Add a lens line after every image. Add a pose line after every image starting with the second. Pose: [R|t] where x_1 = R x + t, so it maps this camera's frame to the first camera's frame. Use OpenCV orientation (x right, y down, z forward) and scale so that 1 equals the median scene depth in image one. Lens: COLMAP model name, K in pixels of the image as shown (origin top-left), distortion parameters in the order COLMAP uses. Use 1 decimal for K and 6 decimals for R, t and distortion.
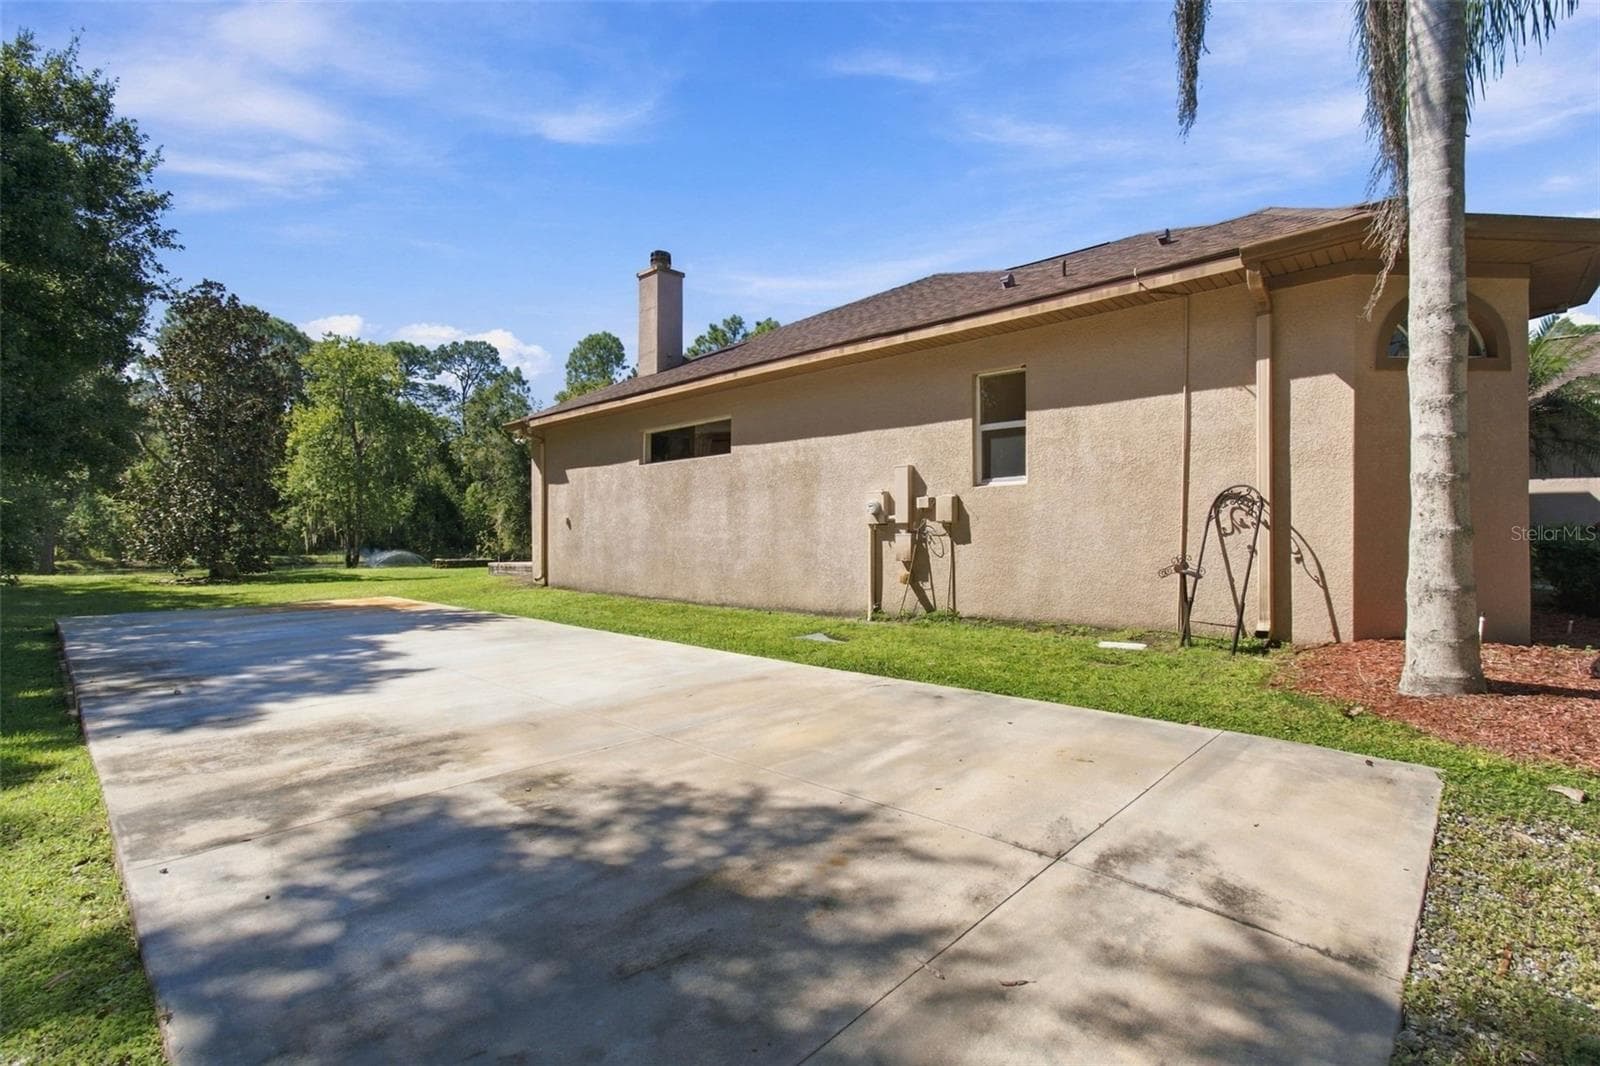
lens RADIAL K [[718.0, 0, 800.0], [0, 718.0, 533.0], [0, 0, 1]] dist [0.017594, 0.000299]
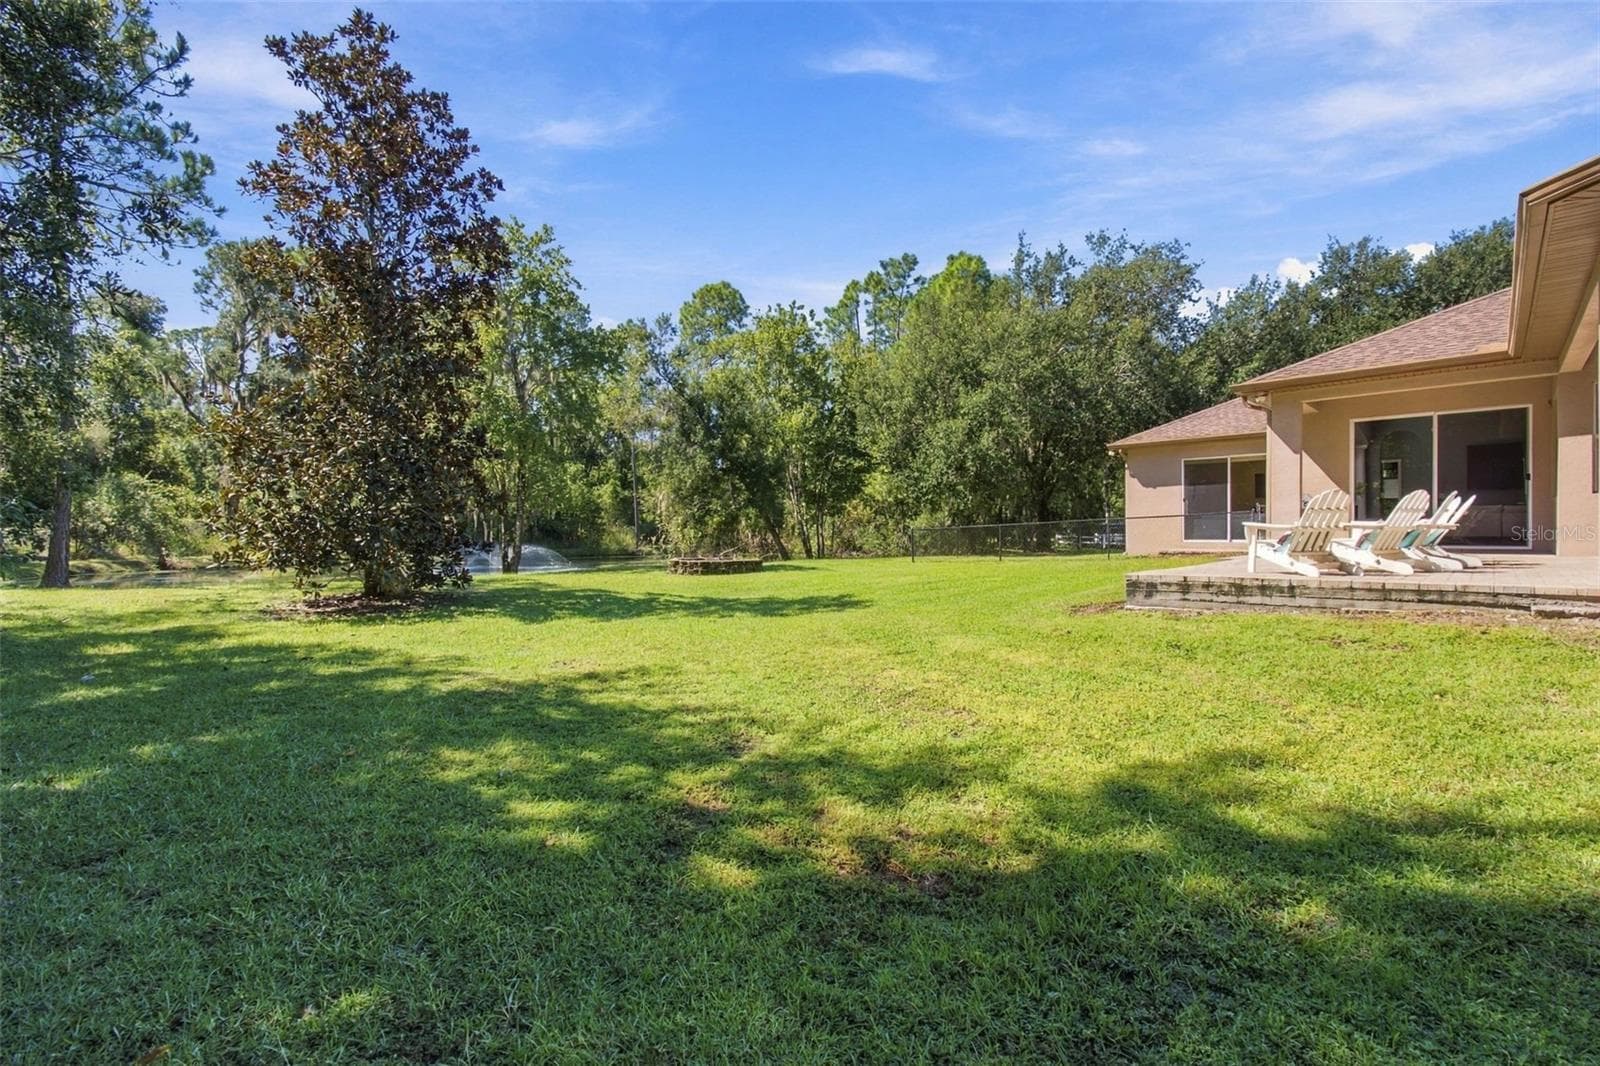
lens RADIAL K [[704.4, 0, 800.0], [0, 704.4, 533.0], [0, 0, 1]] dist [-0.002634, 0.011502]
pose [[0.999996, -0.002626, -0.000565, -0.199730], [0.002632, 0.999932, 0.011334, 0.003025], [0.000536, -0.011336, 0.999936, 0.199592]]
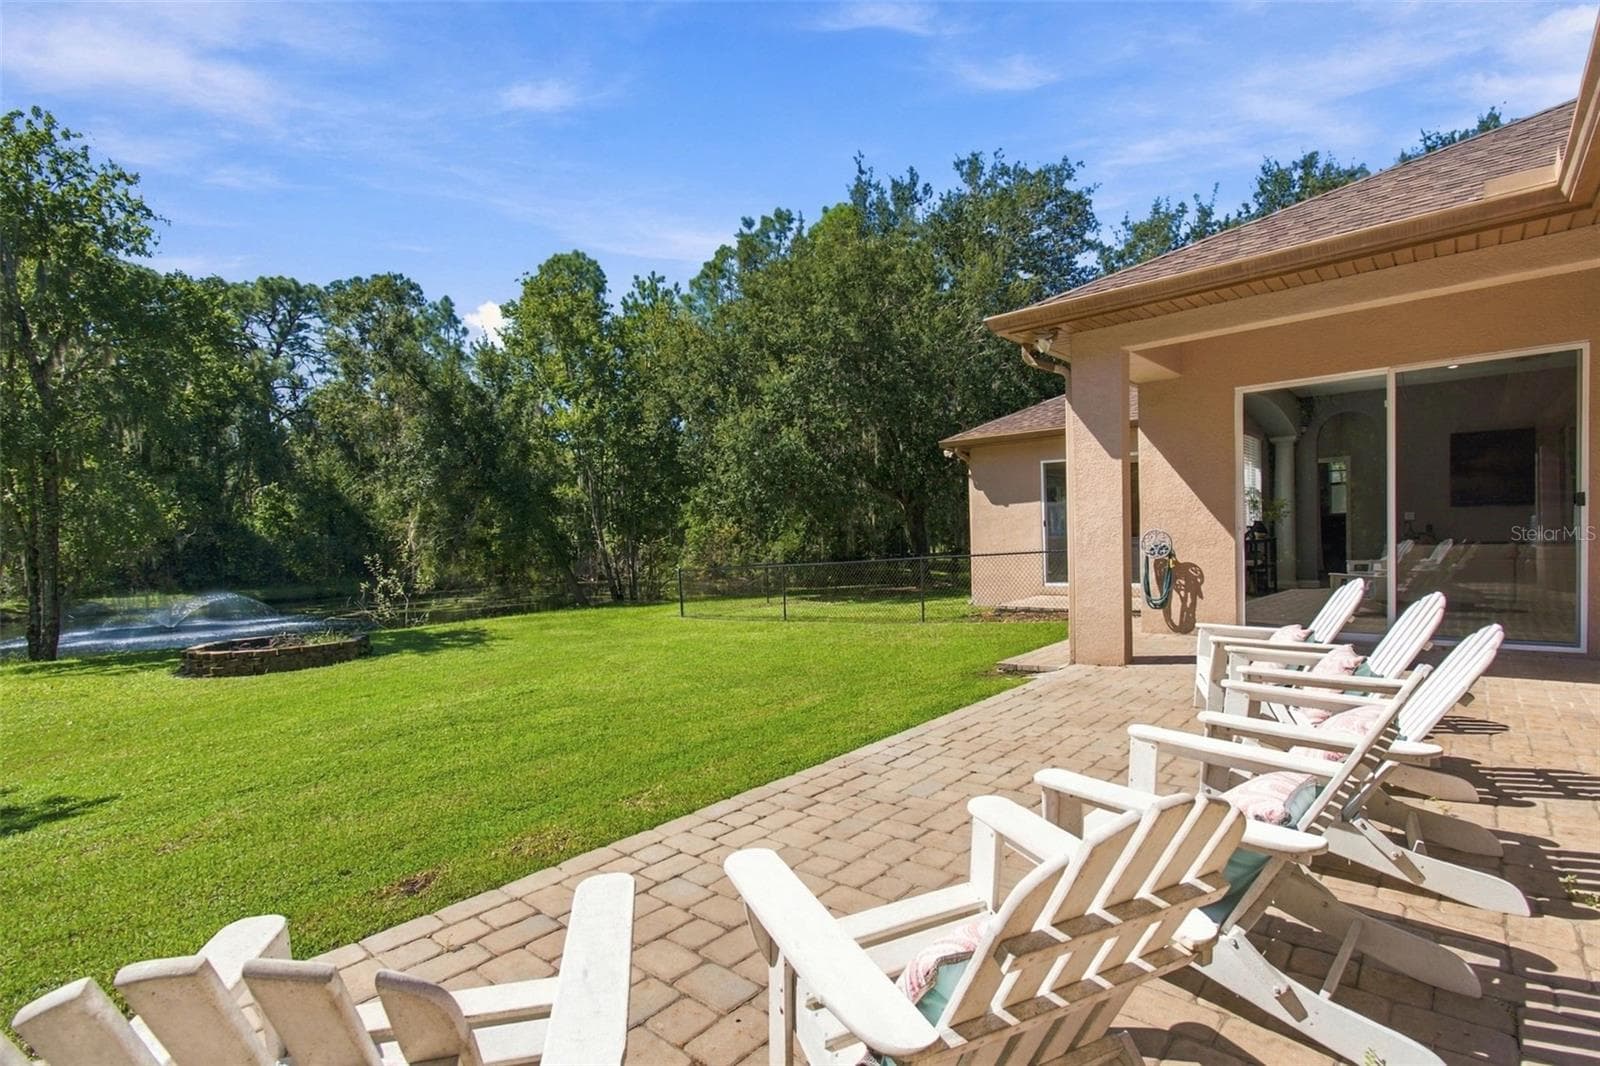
lens RADIAL K [[744.7, 0, 800.0], [0, 744.7, 533.0], [0, 0, 1]] dist [0.015700, -0.000304]
pose [[0.998676, -0.030147, 0.041685, -0.104472], [0.029919, 0.999534, 0.006095, -0.008780], [-0.041849, -0.004840, 0.999112, 0.302901]]
